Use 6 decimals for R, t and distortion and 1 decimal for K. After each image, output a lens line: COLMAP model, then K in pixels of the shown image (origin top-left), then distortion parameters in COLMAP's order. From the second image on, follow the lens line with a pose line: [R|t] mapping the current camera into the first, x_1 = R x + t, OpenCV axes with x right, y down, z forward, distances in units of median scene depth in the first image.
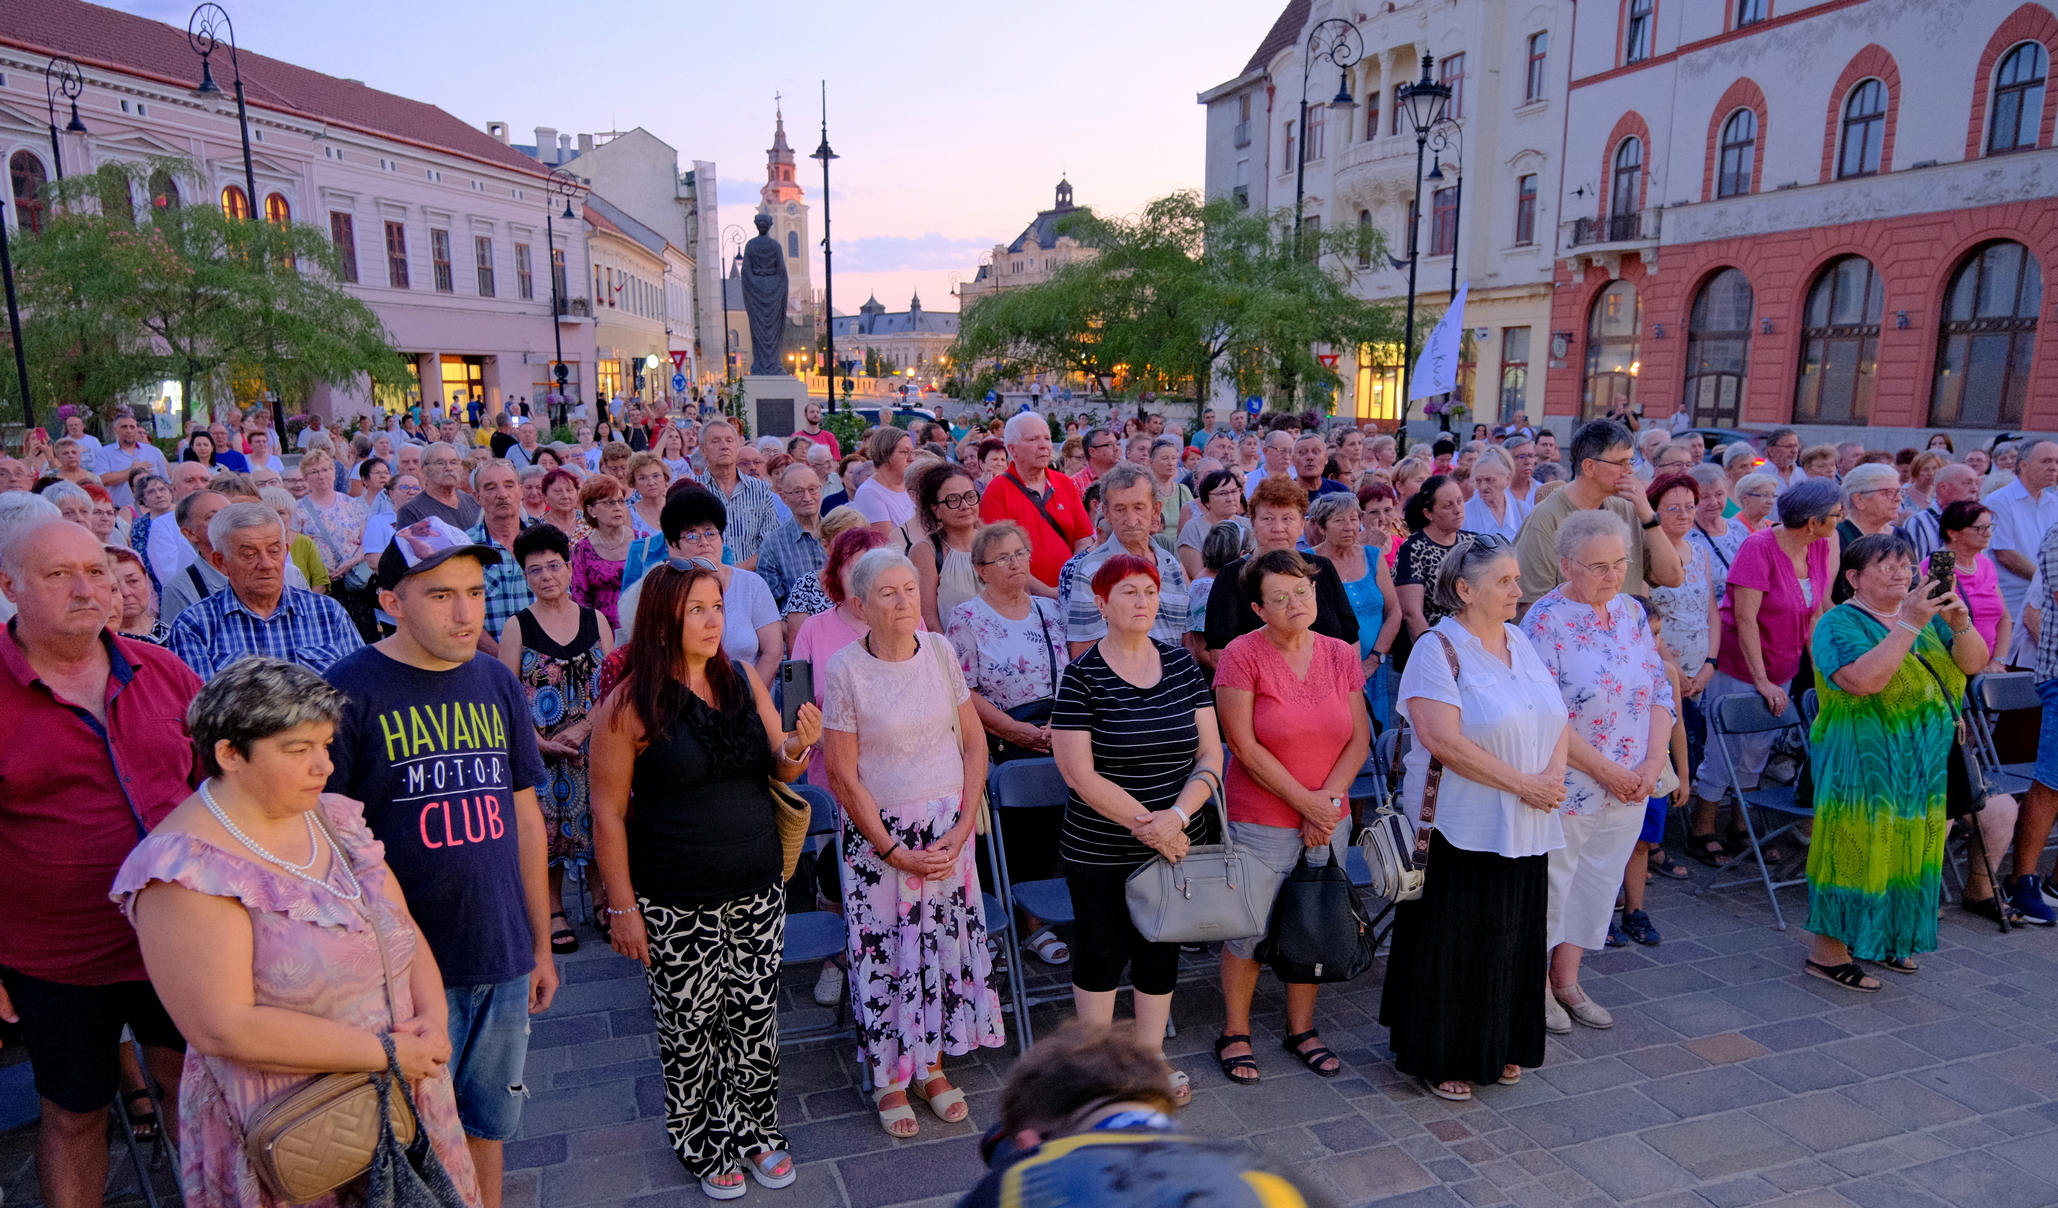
lens RADIAL K [[1369.0, 0, 1033.7], [0, 1369.0, 719.8], [0, 0, 1]] dist [-0.030866, 0.012051]
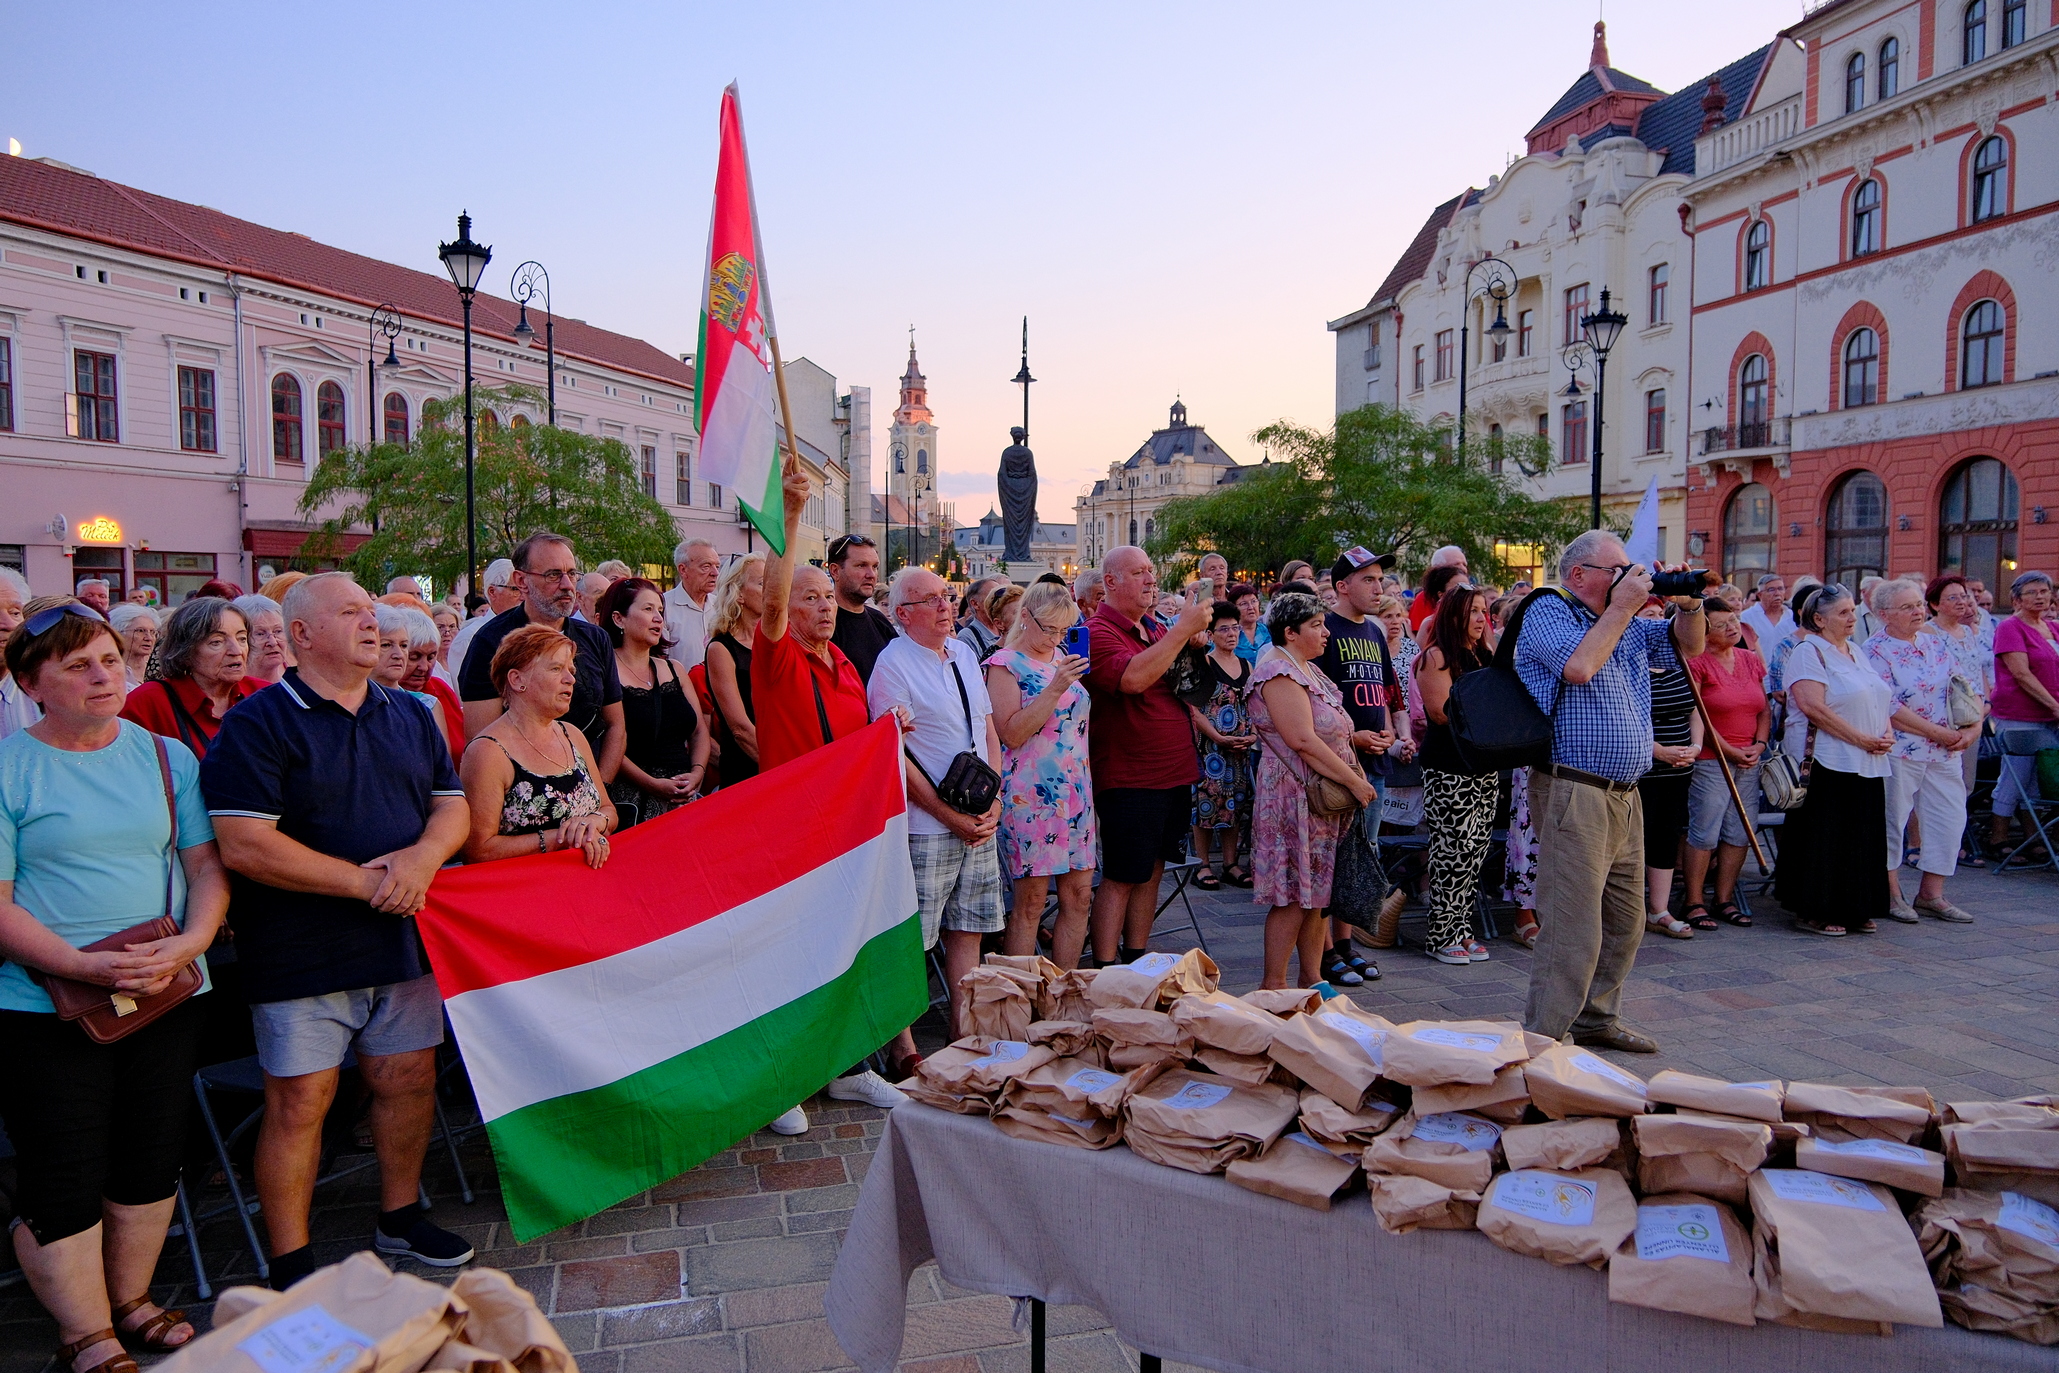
lens RADIAL K [[1373.9, 0, 1031.5], [0, 1373.9, 696.7], [0, 0, 1]] dist [-0.026531, 0.008694]
pose [[0.997215, 0.005437, -0.074375, -0.051145], [-0.017666, 0.986174, -0.164770, 0.026141], [0.072451, 0.165625, 0.983524, -0.060413]]
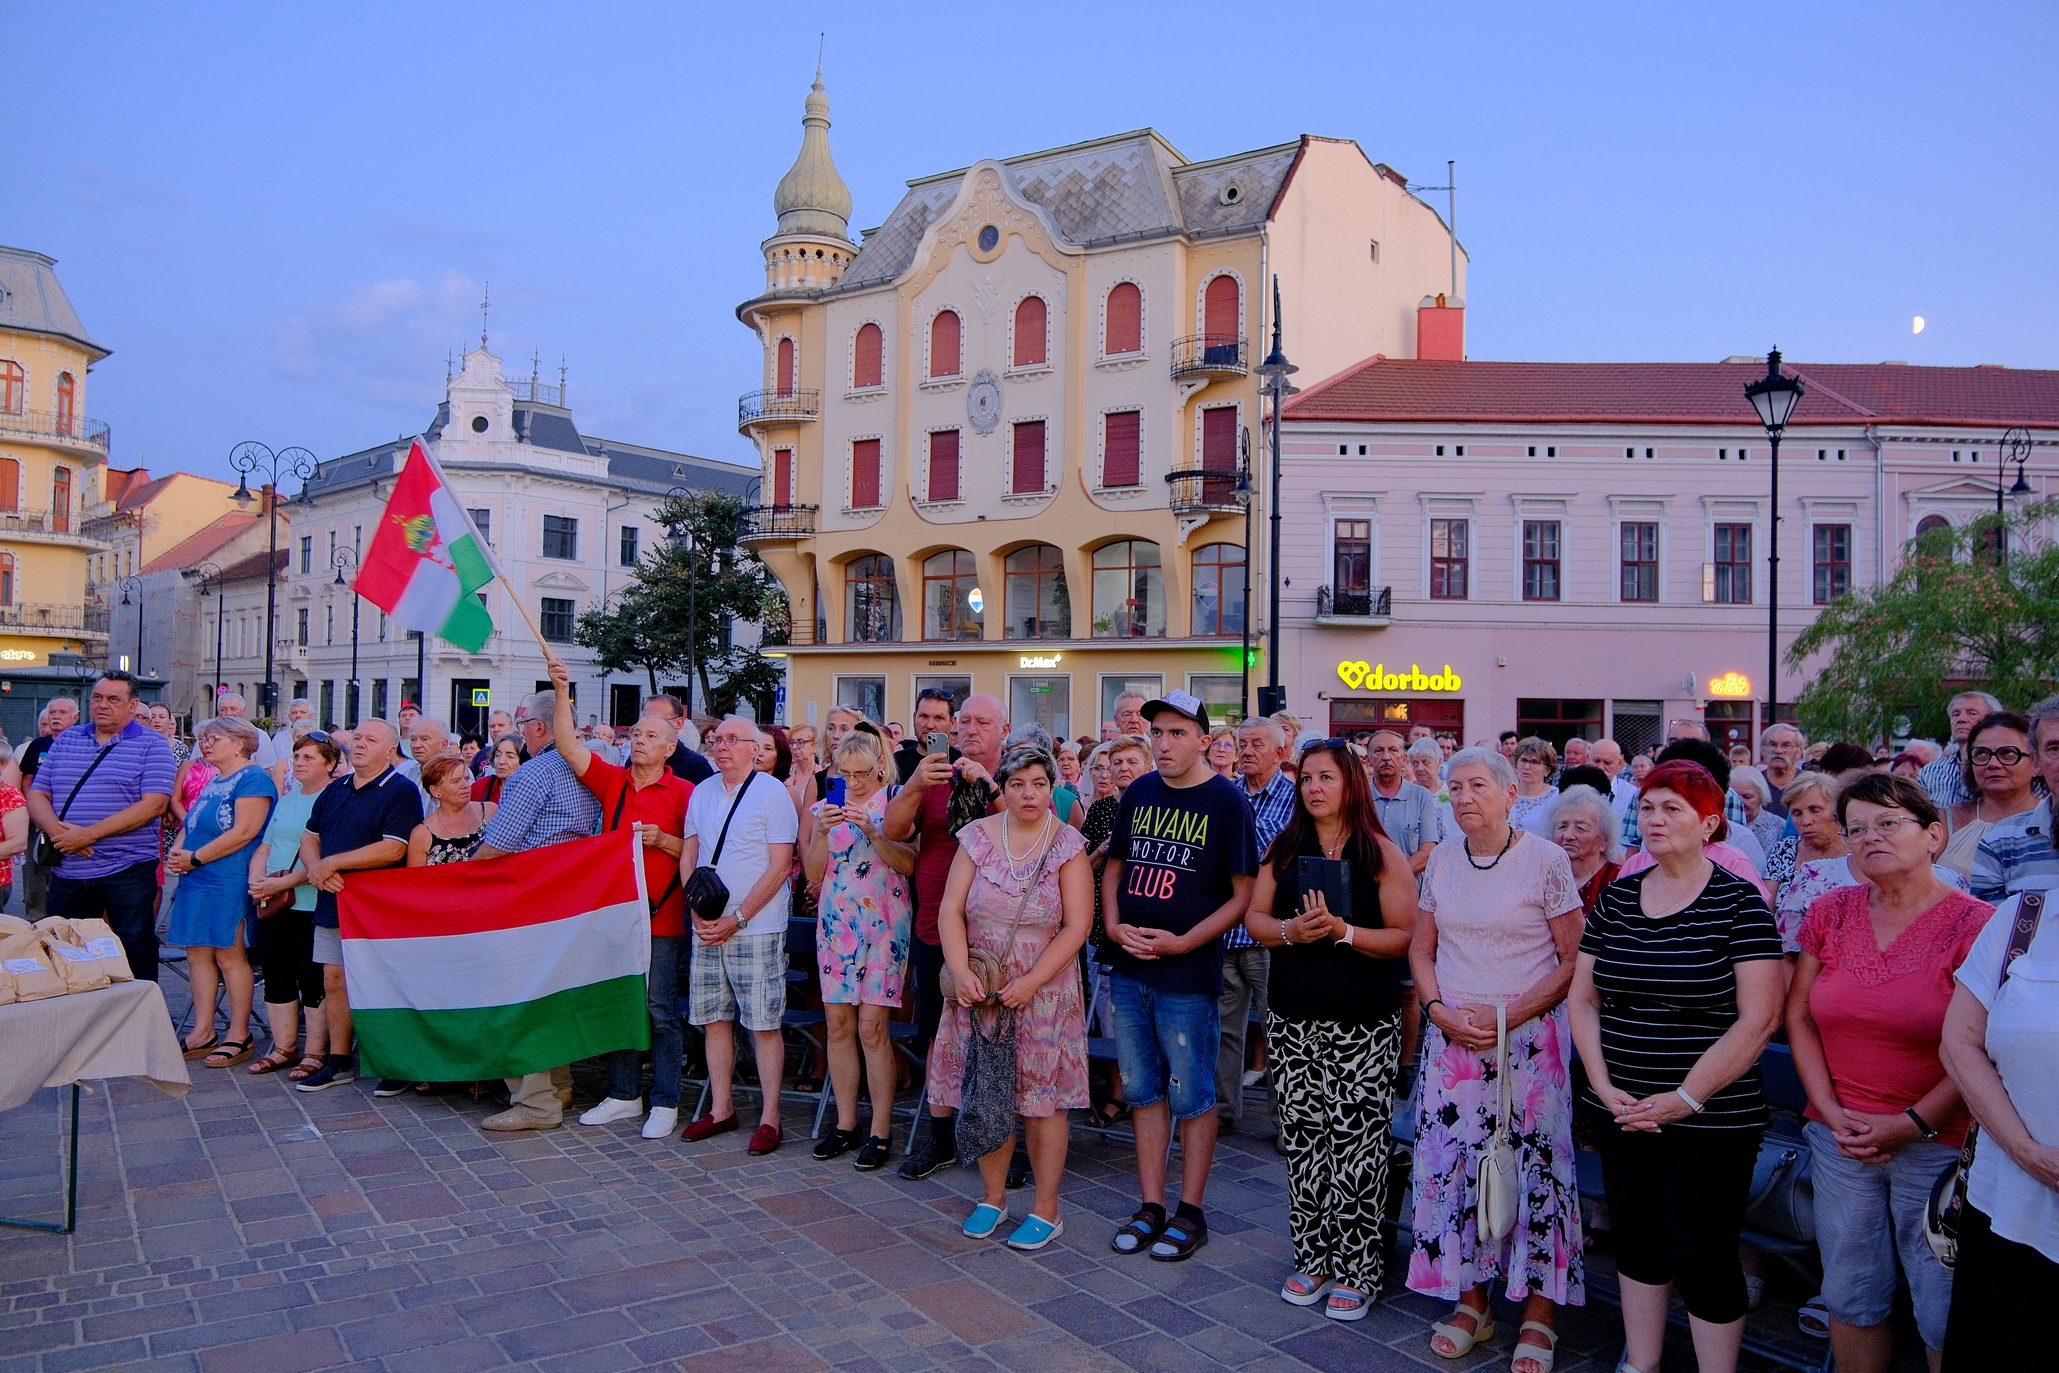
lens RADIAL K [[1373.9, 0, 1033.8], [0, 1373.9, 701.4], [0, 0, 1]] dist [-0.026531, 0.008694]
pose [[0.279574, -0.020632, -0.959902, 0.067189], [-0.240224, 0.966467, -0.090739, 0.002296], [0.929586, 0.255960, 0.265243, 0.034609]]
